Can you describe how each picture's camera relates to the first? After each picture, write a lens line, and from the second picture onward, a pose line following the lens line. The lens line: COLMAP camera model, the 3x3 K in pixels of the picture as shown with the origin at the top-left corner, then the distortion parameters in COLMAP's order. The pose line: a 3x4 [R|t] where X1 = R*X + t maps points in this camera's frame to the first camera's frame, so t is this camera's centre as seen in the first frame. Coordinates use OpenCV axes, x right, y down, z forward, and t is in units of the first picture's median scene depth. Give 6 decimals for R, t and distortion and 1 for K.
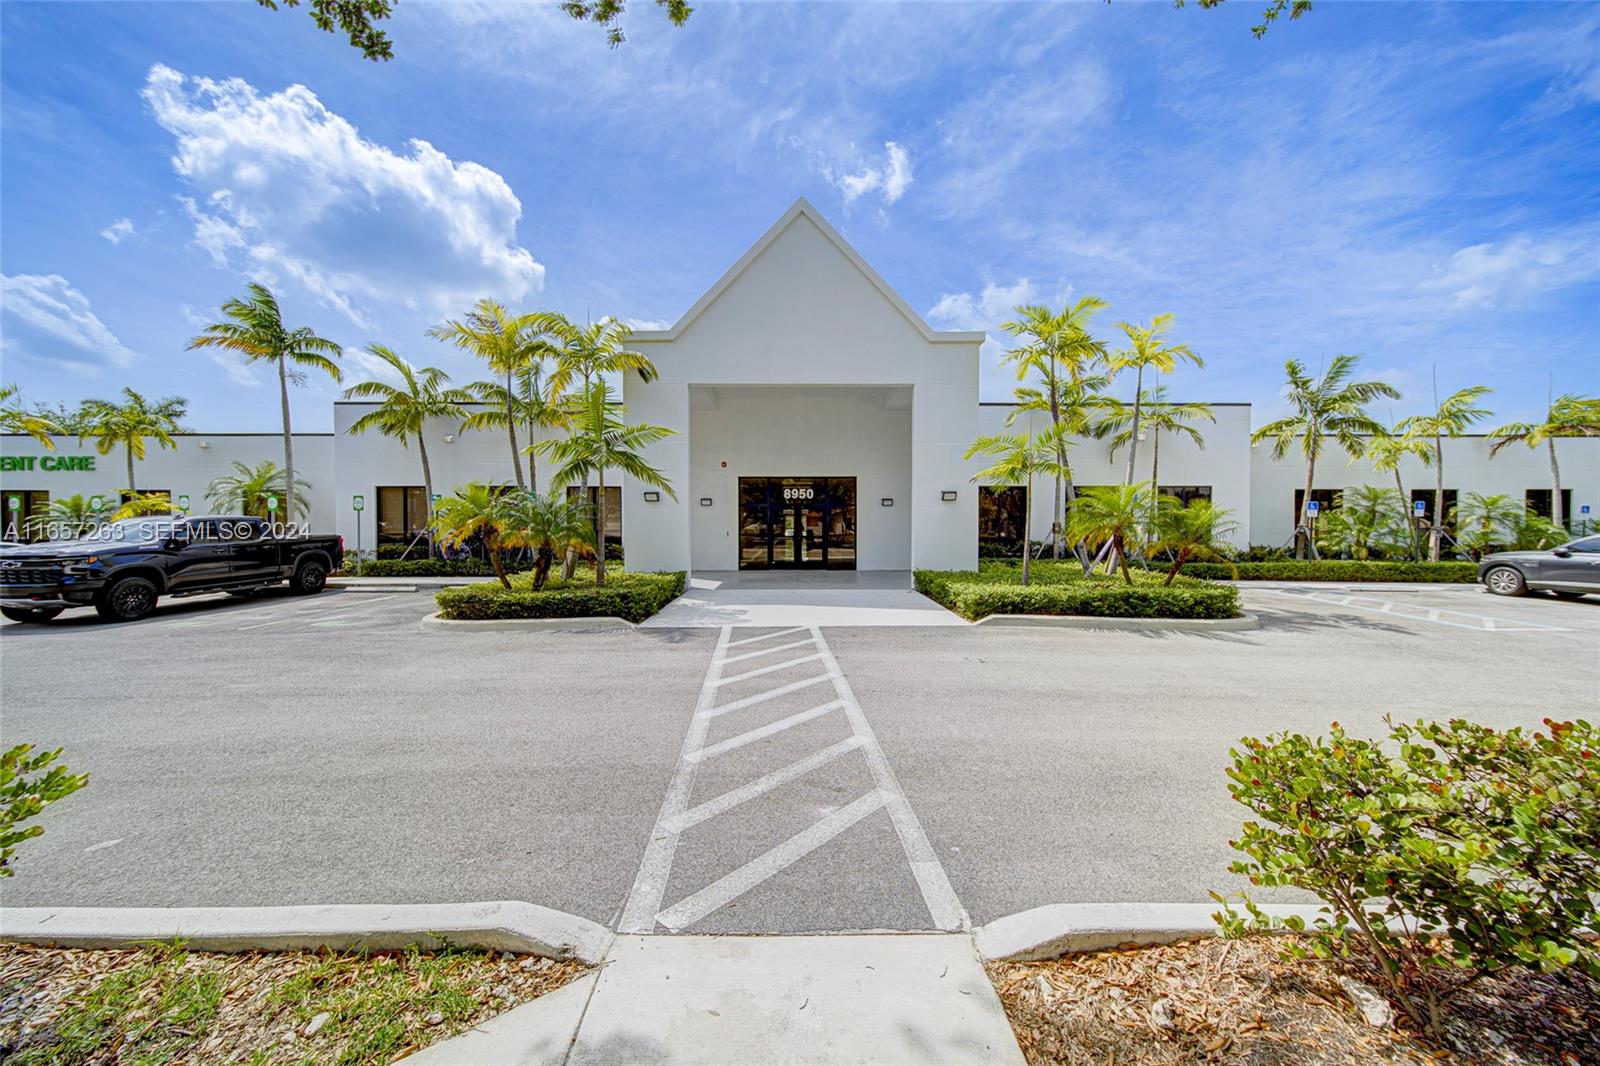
lens RADIAL K [[572.4, 0, 800.0], [0, 572.4, 533.0], [0, 0, 1]] dist [-0.002090, -0.000550]
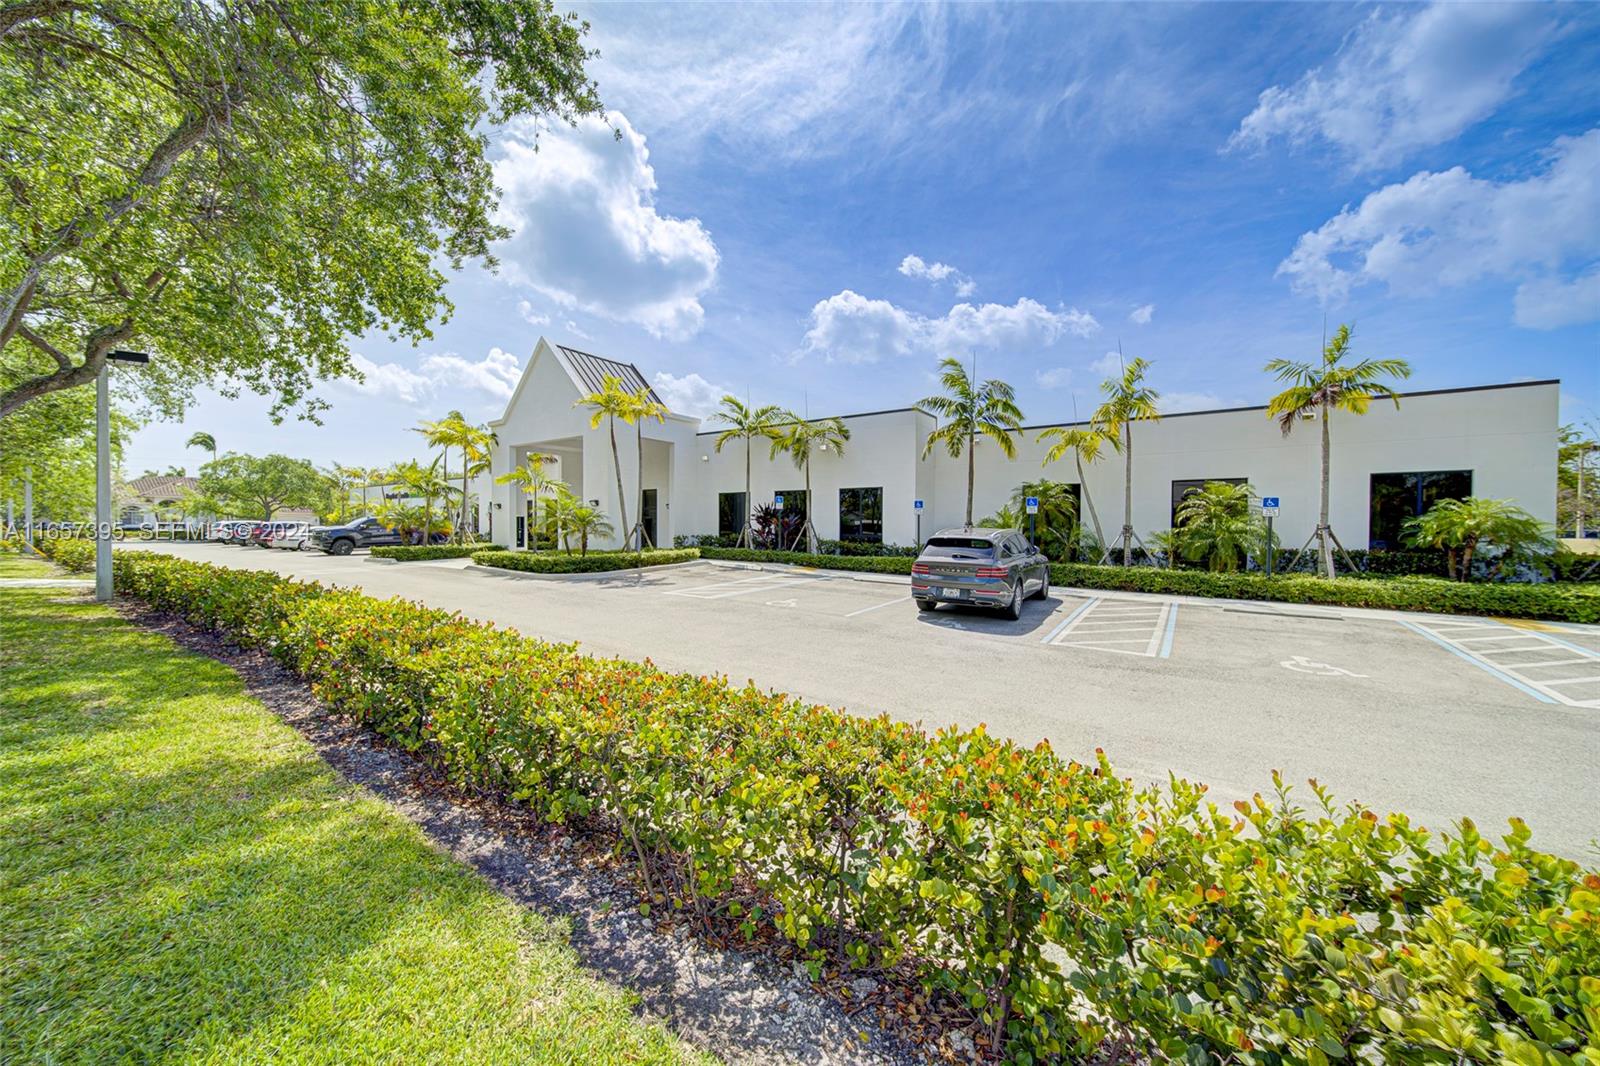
lens RADIAL K [[572.4, 0, 800.0], [0, 572.4, 533.0], [0, 0, 1]] dist [-0.002090, -0.000550]
pose [[0.811635, 0.011664, -0.584048, 0.486505], [-0.019982, 0.999770, -0.007803, 0.007051], [0.583823, 0.018004, 0.811681, 0.010236]]
